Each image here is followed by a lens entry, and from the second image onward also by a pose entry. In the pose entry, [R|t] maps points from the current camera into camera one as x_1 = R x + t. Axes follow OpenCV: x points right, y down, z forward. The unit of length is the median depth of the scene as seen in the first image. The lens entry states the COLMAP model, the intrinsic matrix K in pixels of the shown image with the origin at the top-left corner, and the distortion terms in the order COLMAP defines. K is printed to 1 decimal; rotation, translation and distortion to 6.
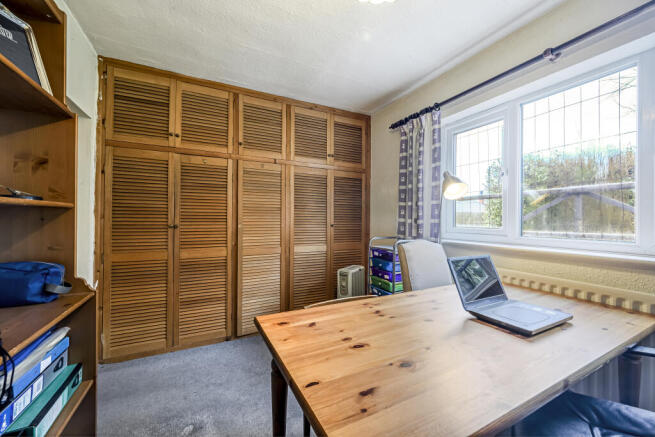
lens RADIAL K [[259.2, 0, 329.4], [0, 259.2, 218.7], [0, 0, 1]] dist [-0.003004, -0.000332]
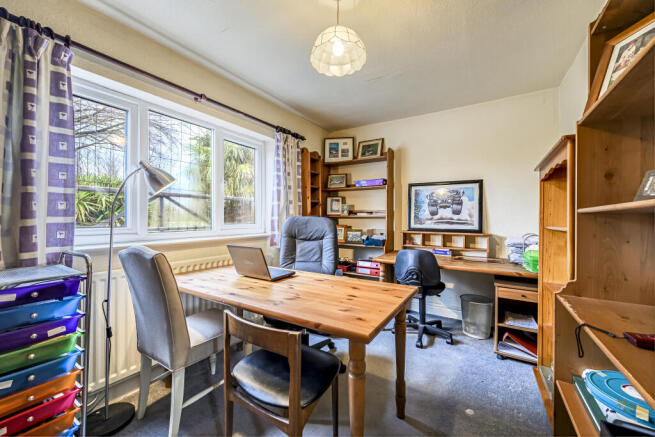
lens RADIAL K [[259.2, 0, 328.9], [0, 259.2, 215.3], [0, 0, 1]] dist [-0.003004, -0.000332]
pose [[-0.525642, -0.004043, 0.850696, -0.605508], [-0.008396, 0.999965, -0.000436, -0.009784], [-0.850664, -0.007371, -0.525657, 1.004194]]
